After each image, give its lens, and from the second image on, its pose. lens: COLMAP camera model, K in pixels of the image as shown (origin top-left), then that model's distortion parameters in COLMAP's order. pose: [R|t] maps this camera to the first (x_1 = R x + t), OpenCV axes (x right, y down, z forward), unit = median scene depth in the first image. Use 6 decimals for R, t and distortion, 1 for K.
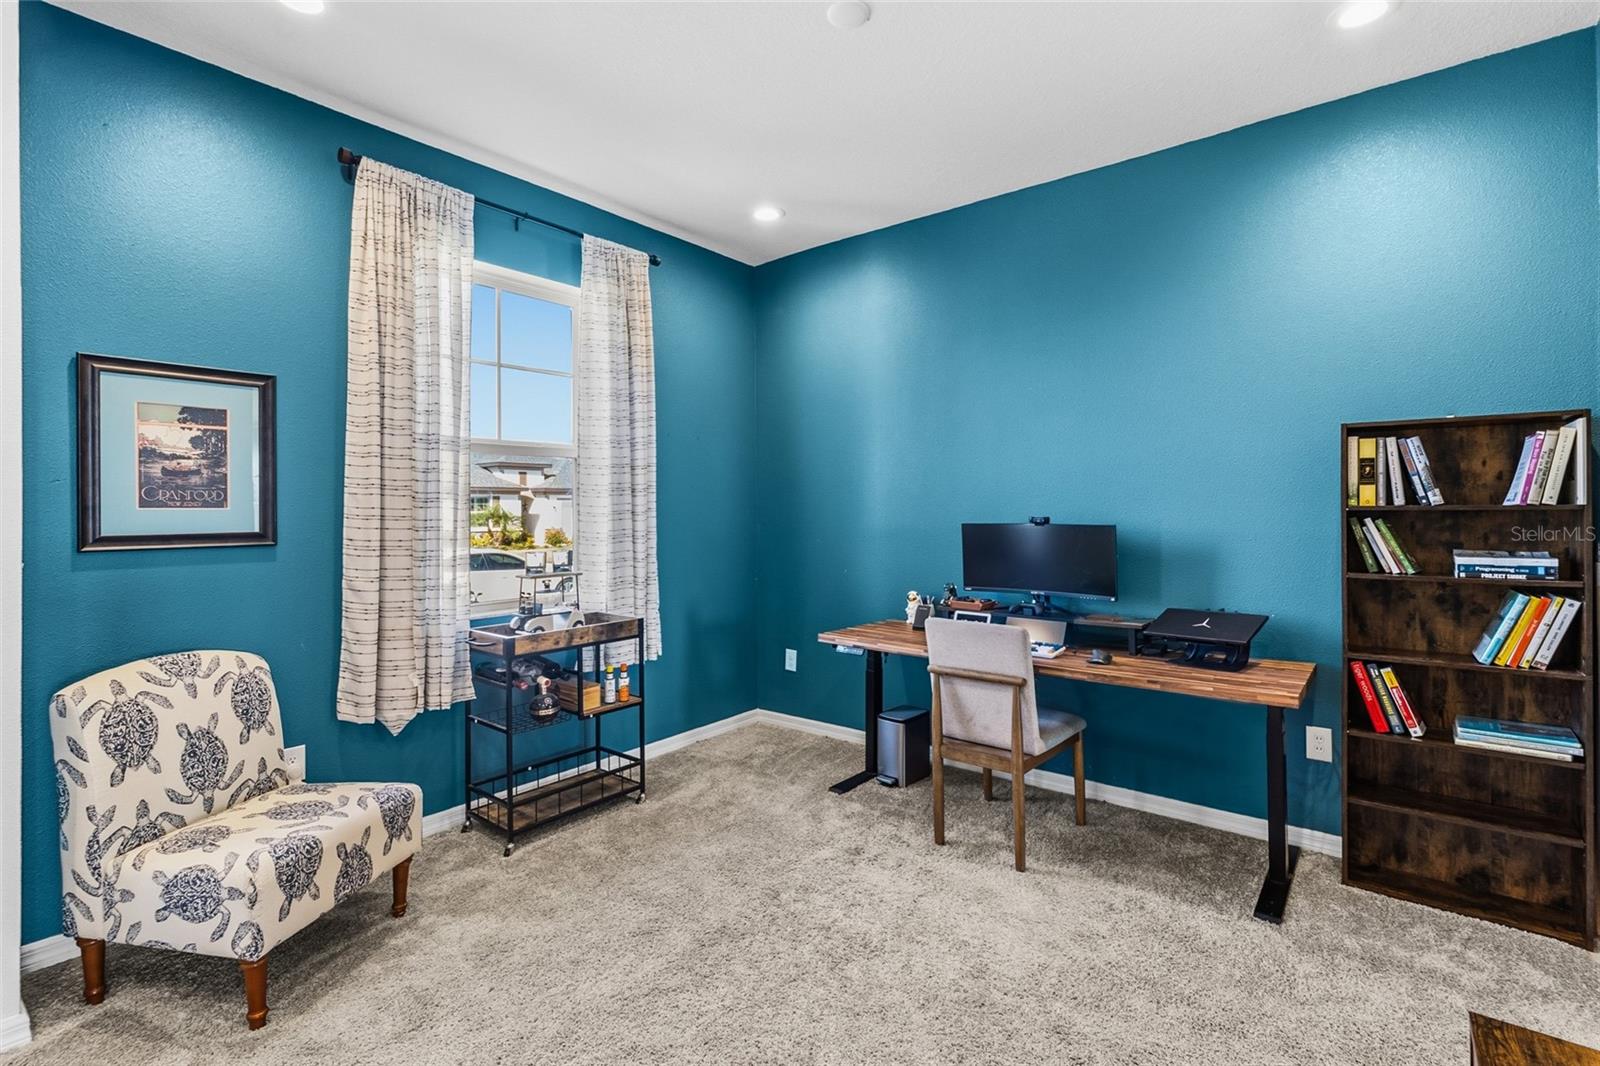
lens RADIAL K [[737.1, 0, 809.9], [0, 737.1, 515.4], [0, 0, 1]] dist [0.001661, -0.000265]
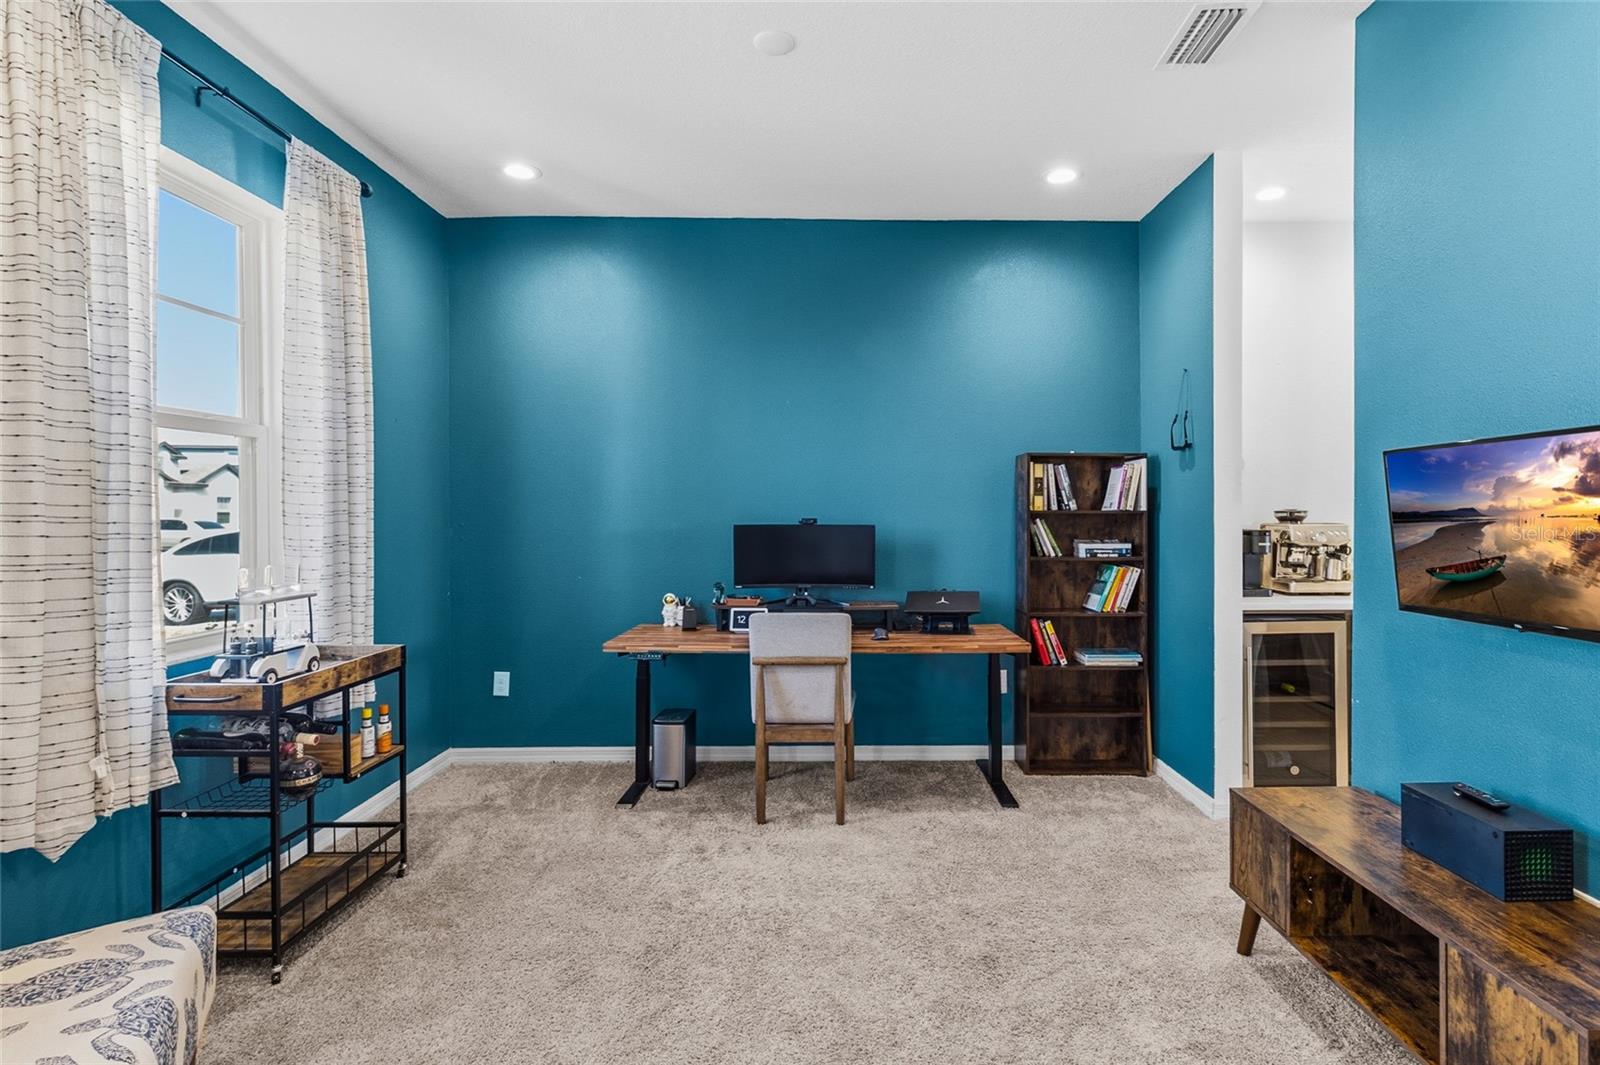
lens RADIAL K [[783.0, 0, 845.1], [0, 783.0, 524.6], [0, 0, 1]] dist [0.001238, 0.000297]
pose [[0.773709, -0.004825, 0.633522, -0.464950], [0.000663, 0.999977, 0.006807, 0.003805], [-0.633540, -0.004847, 0.773694, 0.047647]]
